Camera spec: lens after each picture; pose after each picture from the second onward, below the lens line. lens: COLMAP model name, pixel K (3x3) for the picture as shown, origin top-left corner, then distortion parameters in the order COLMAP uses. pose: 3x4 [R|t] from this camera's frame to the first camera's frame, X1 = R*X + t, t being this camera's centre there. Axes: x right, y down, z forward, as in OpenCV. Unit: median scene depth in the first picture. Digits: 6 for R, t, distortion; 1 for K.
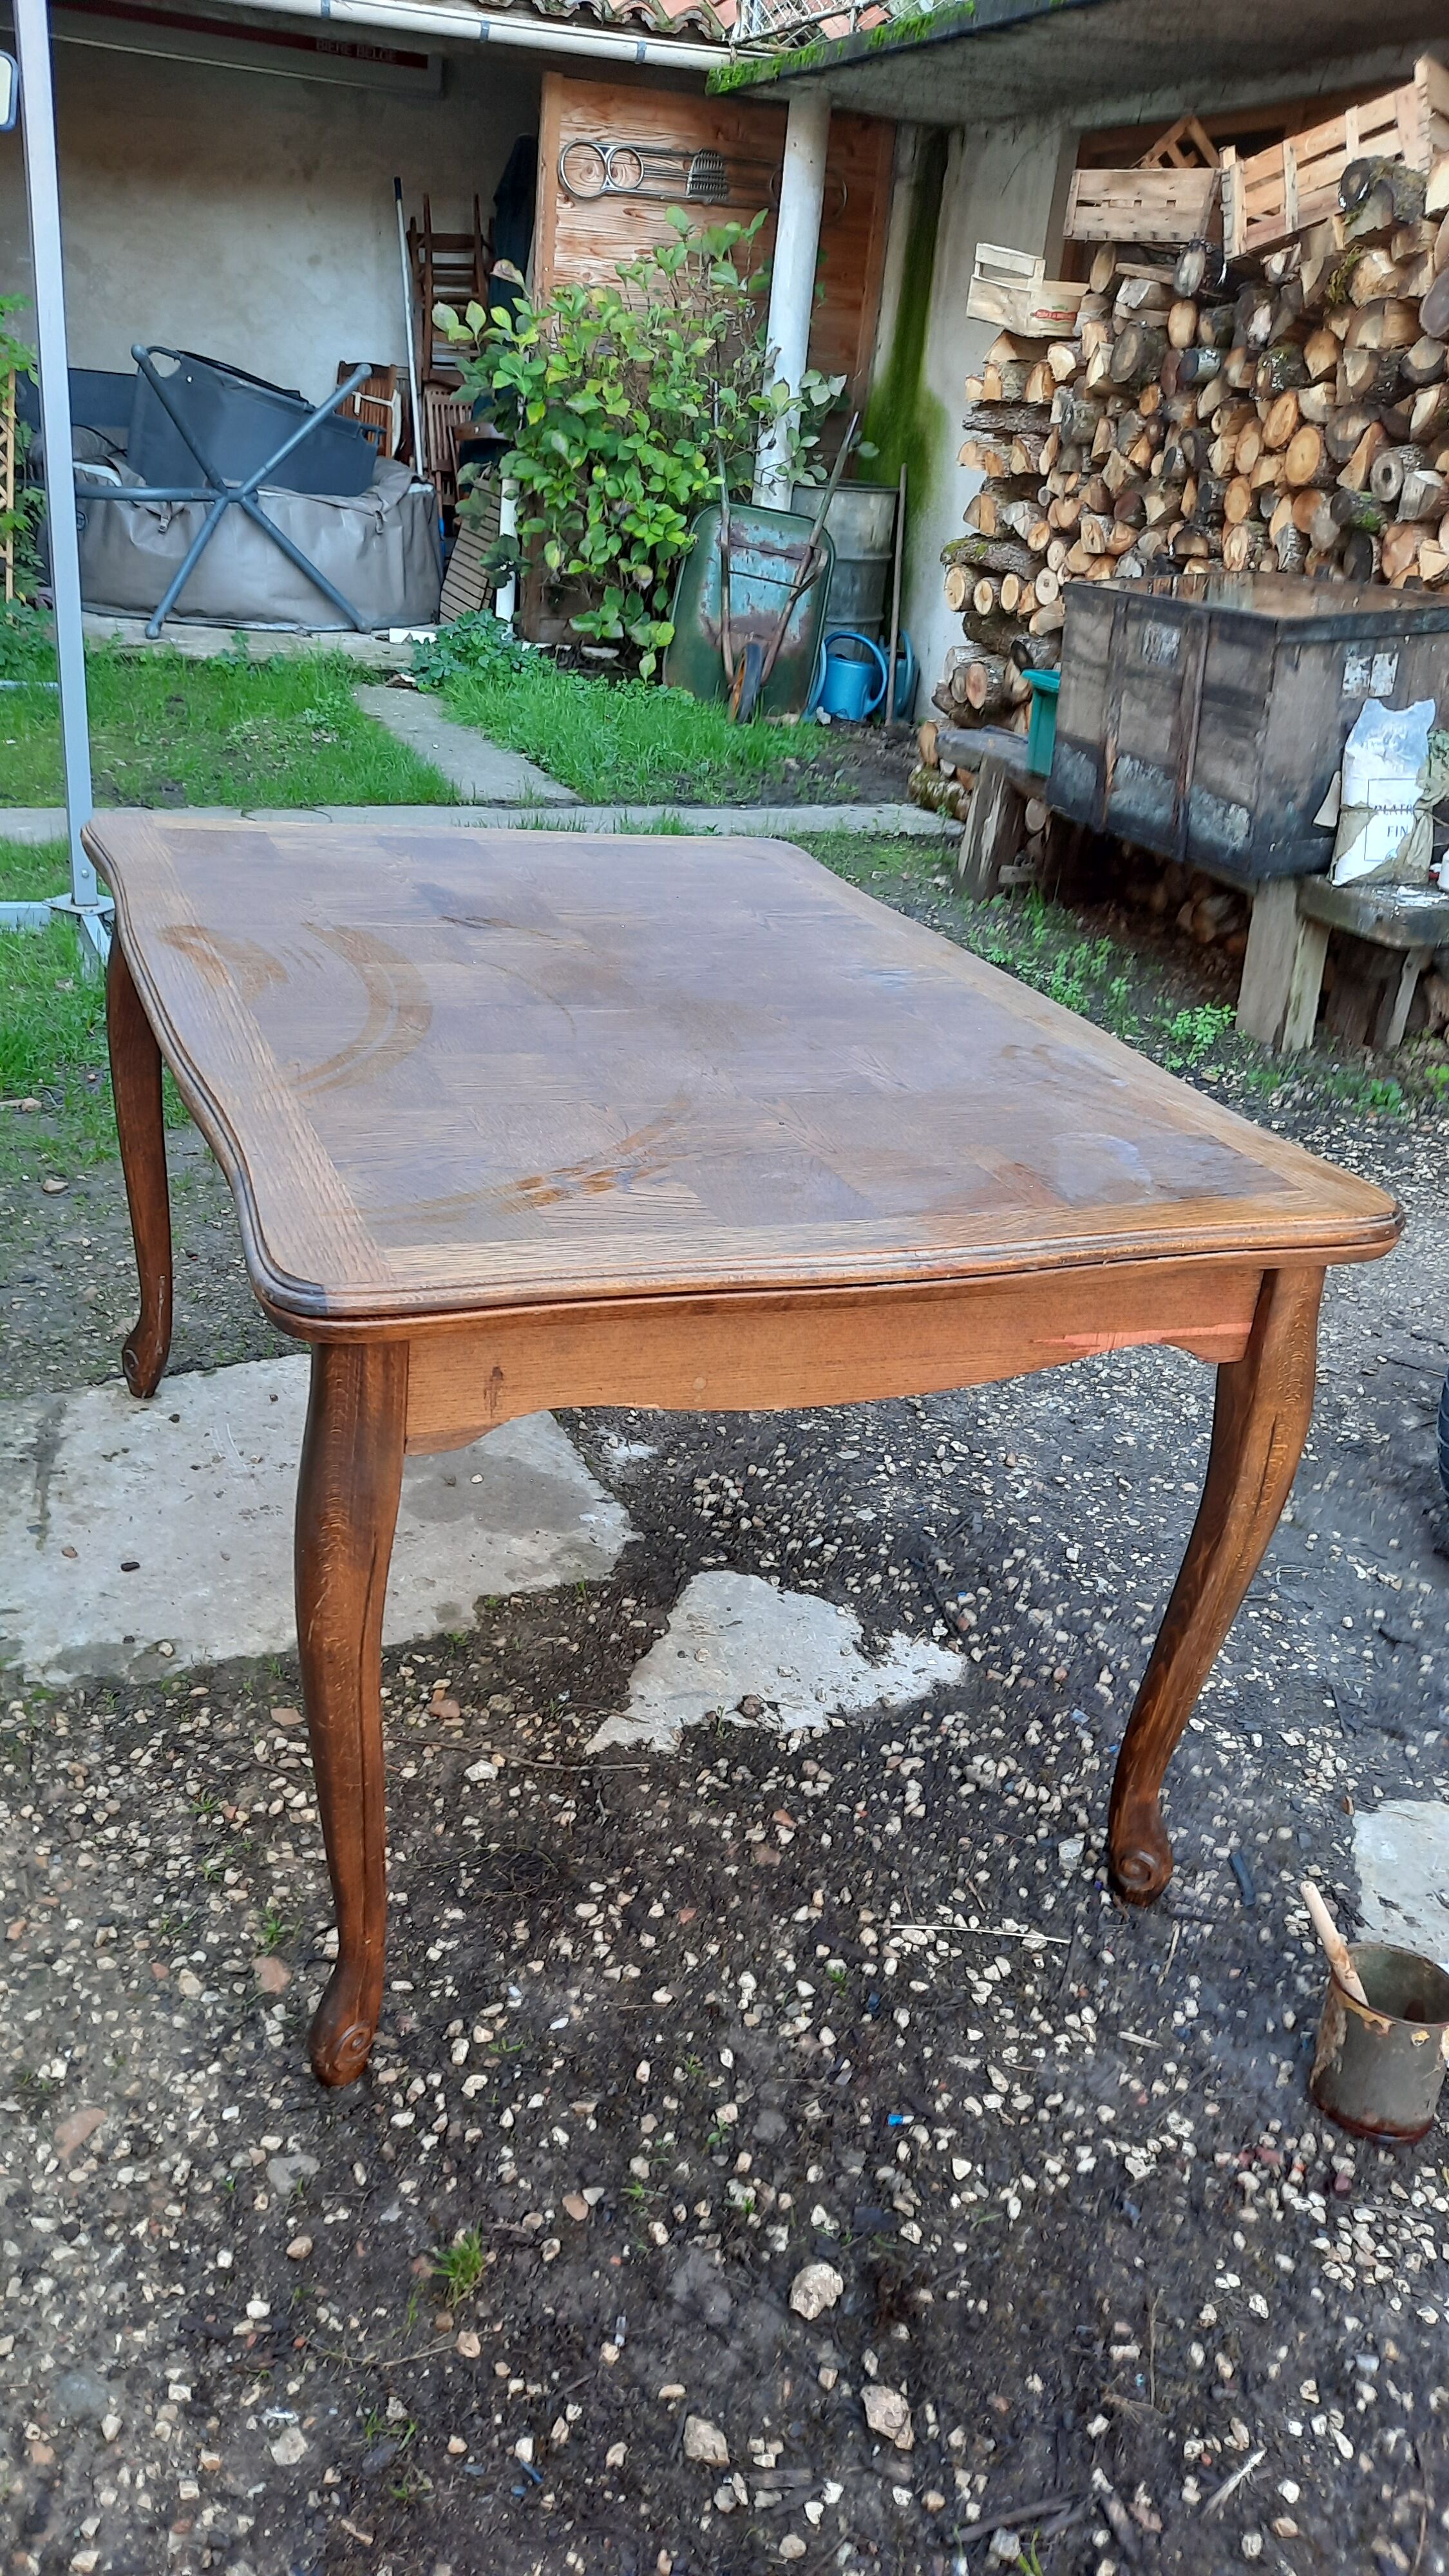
lens RADIAL K [[1878.0, 0, 678.6], [0, 1878.0, 1299.7], [0, 0, 1]] dist [0.064048, -0.060165]
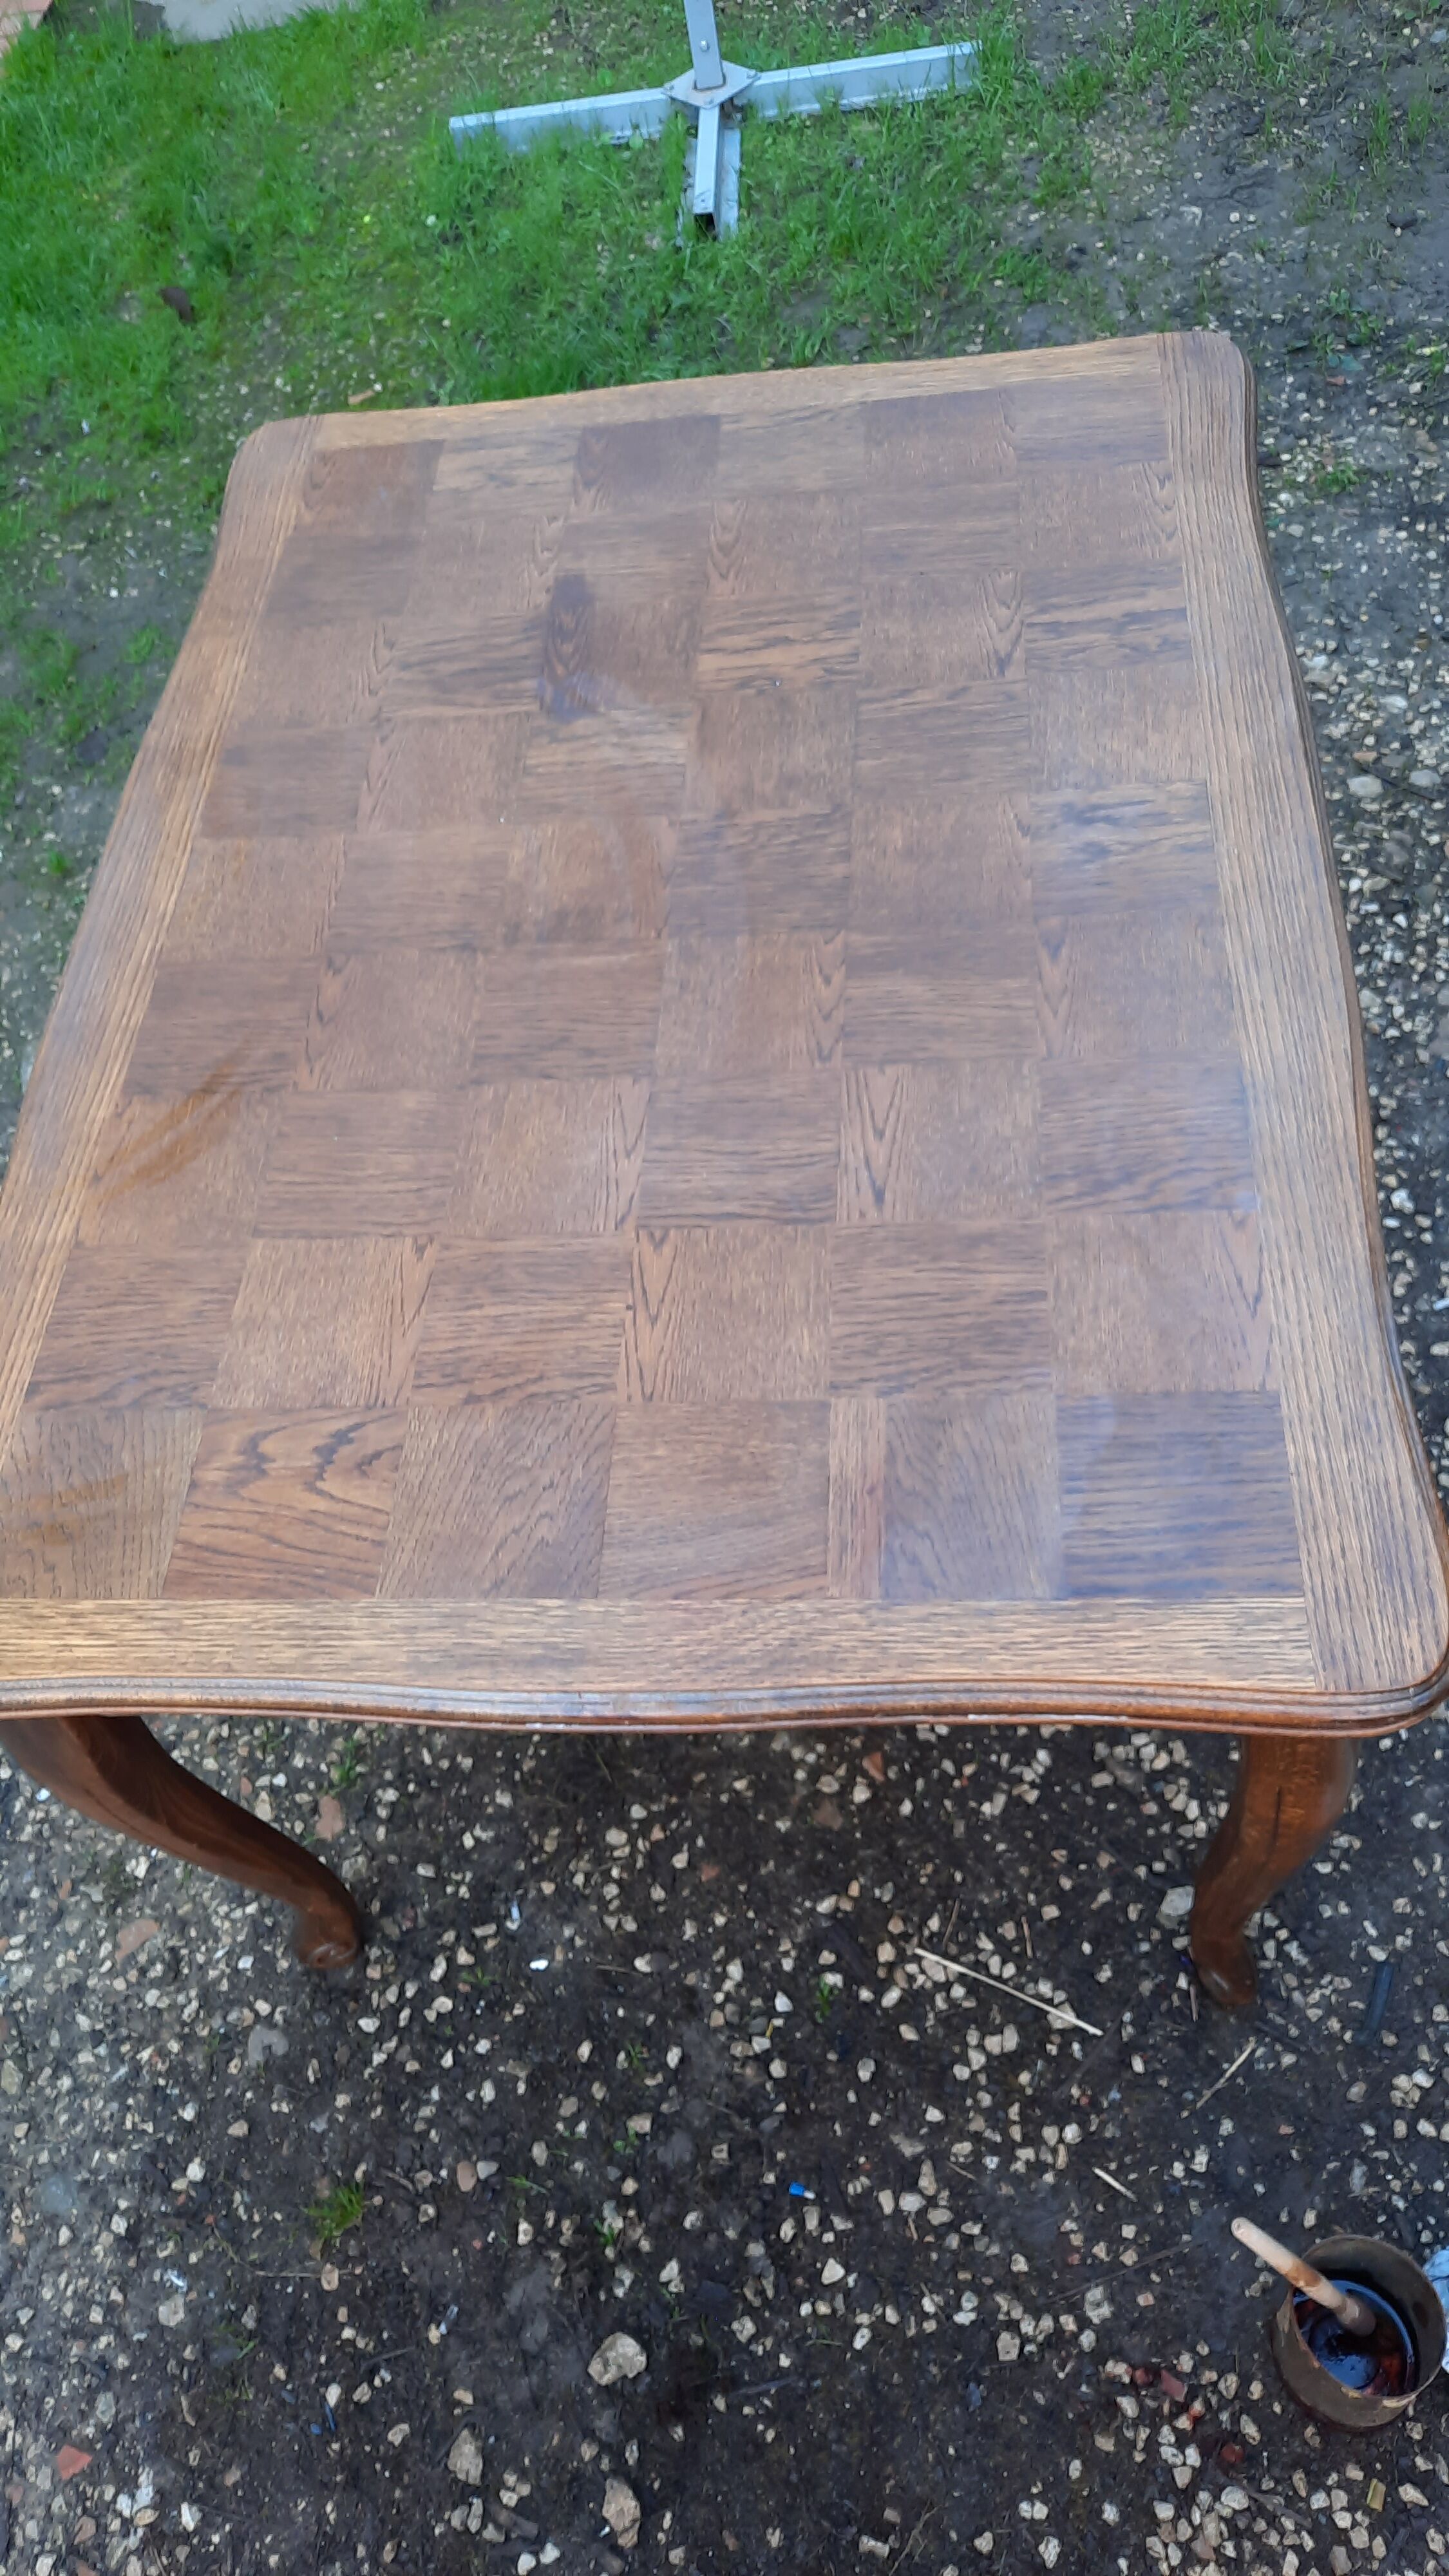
lens RADIAL K [[1890.7, 0, 681.2], [0, 1890.7, 1305.7], [0, 0, 1]] dist [0.052862, -0.062769]
pose [[0.876206, 0.213233, -0.432197, 0.354651], [0.031693, 0.869358, 0.493166, -0.413025], [0.480893, -0.445813, 0.754979, 0.390743]]
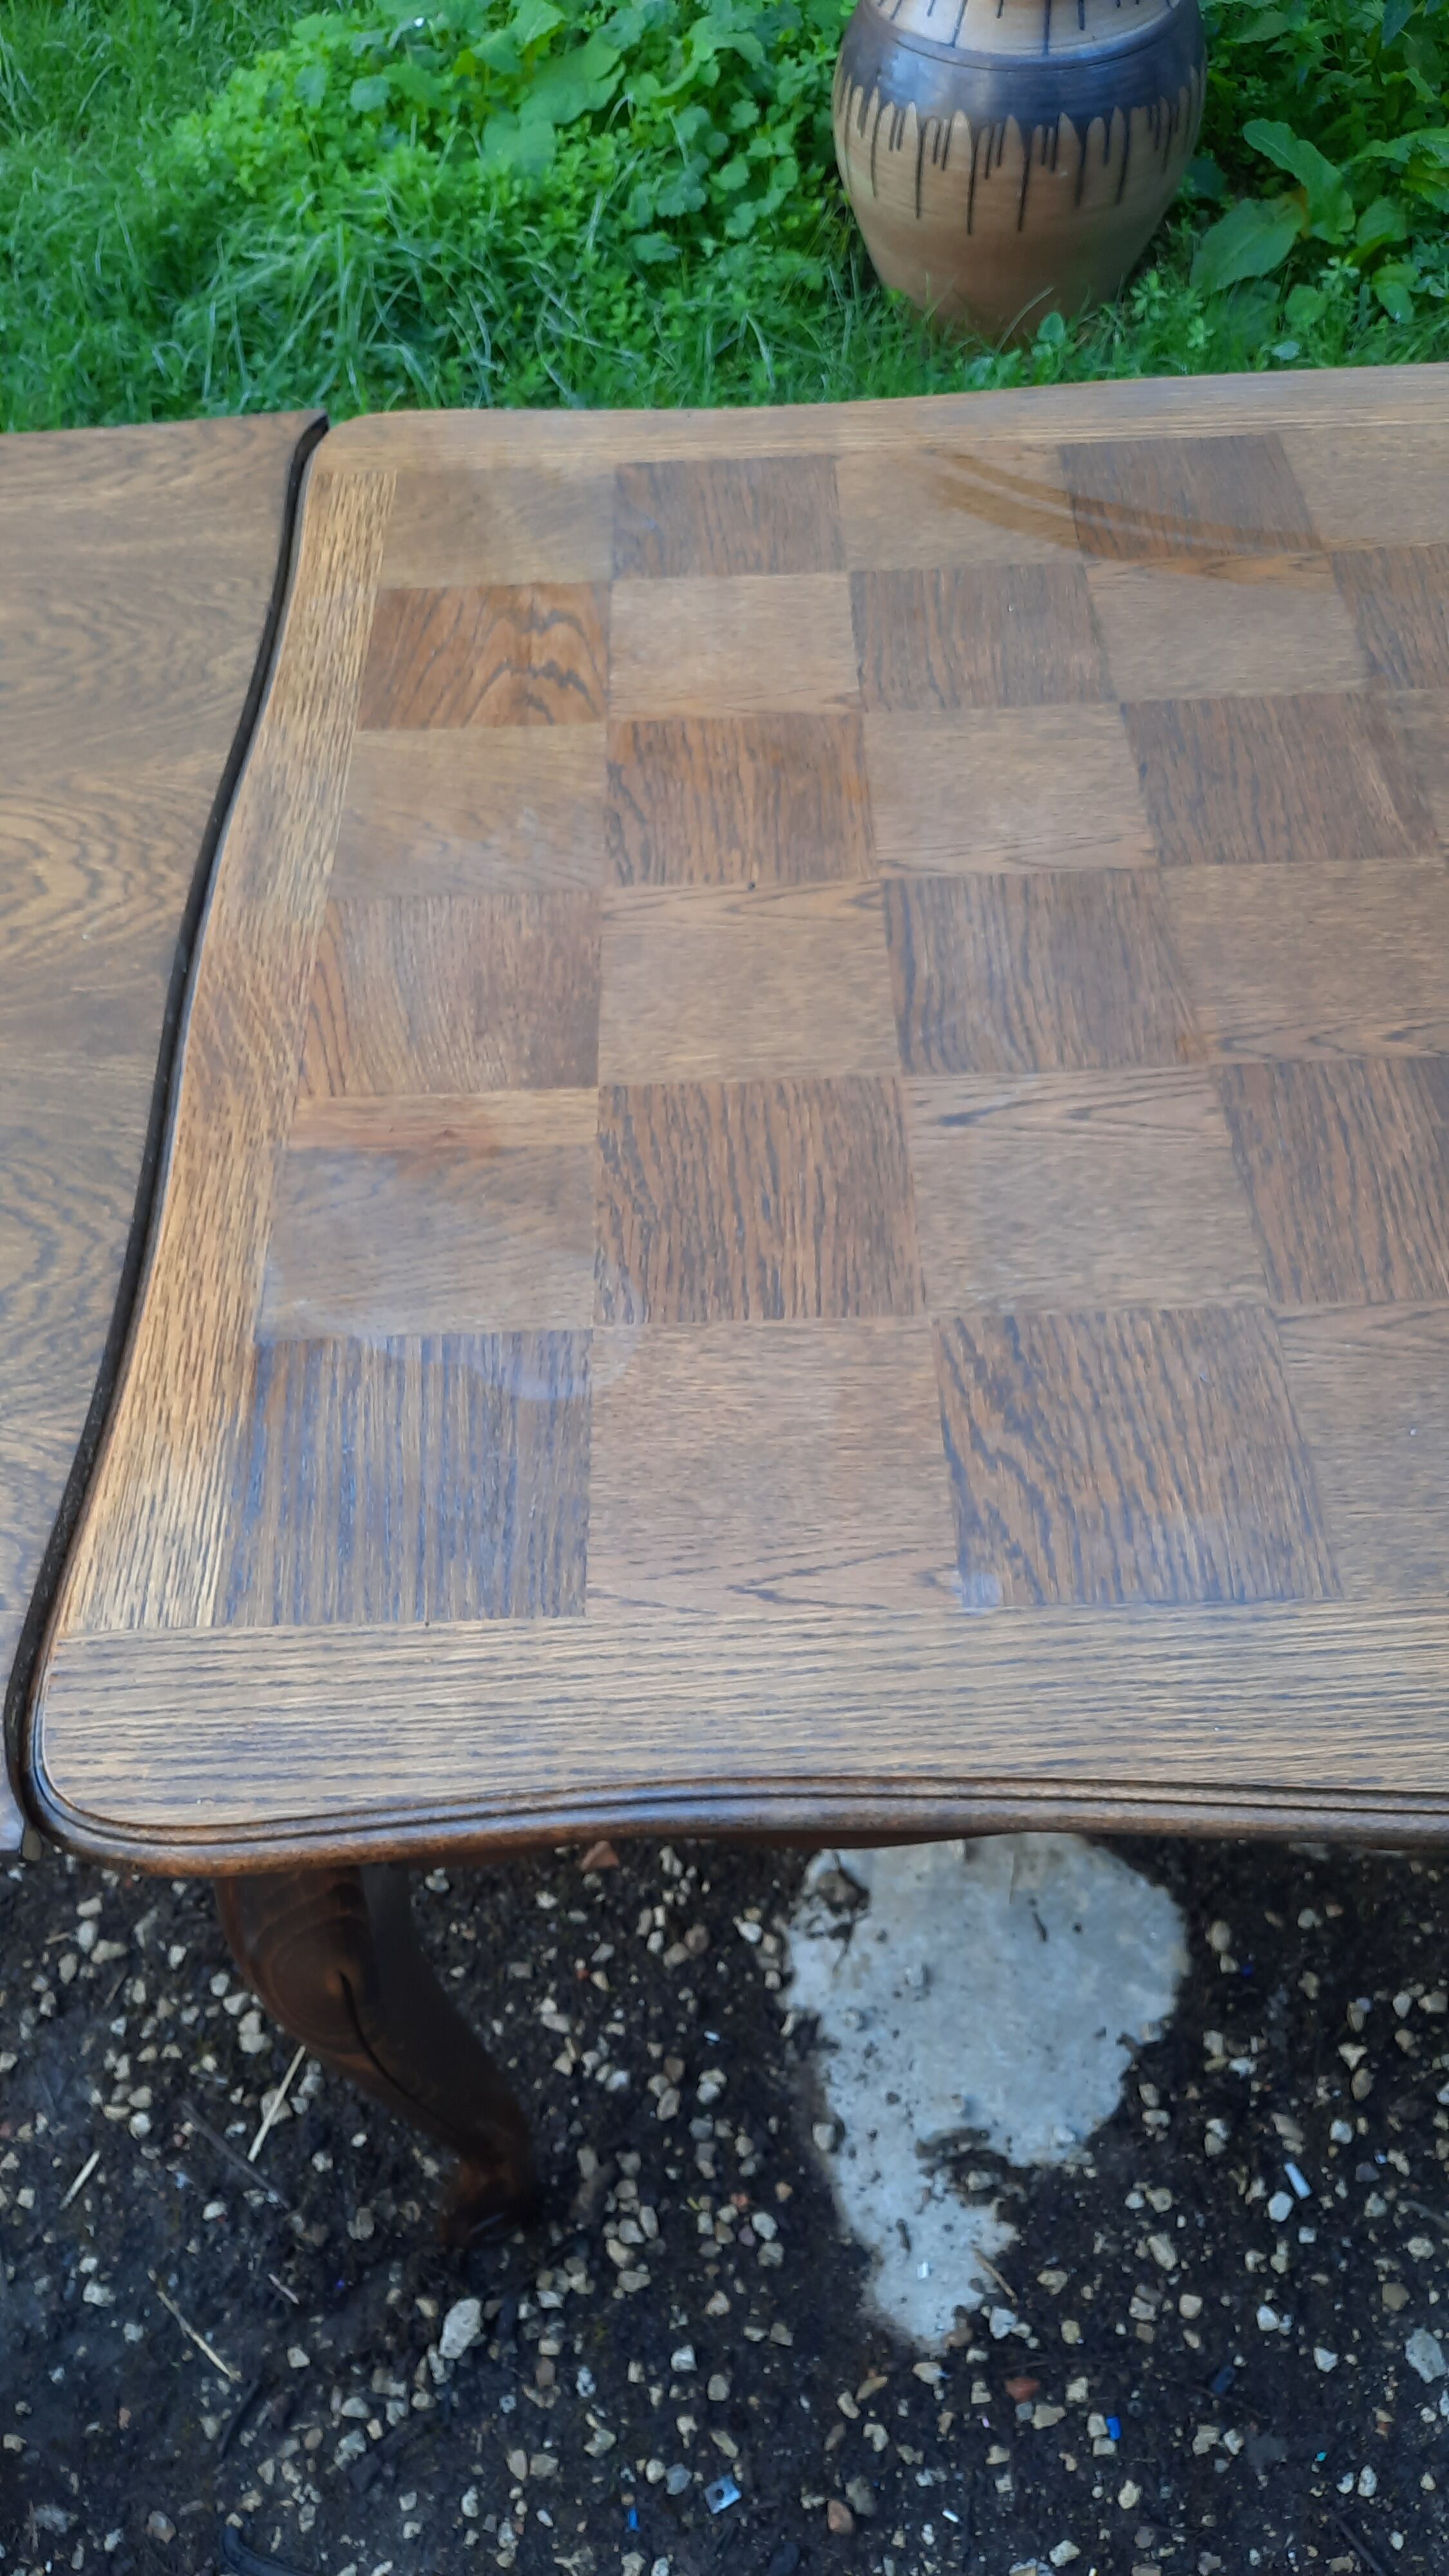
lens RADIAL K [[1874.8, 0, 695.5], [0, 1874.8, 1298.7], [0, 0, 1]] dist [0.044942, -0.057523]
pose [[-0.318385, 0.696735, -0.642799, 0.388954], [-0.405606, 0.512756, 0.756680, -0.425750], [0.856805, 0.501639, 0.119346, 0.917143]]
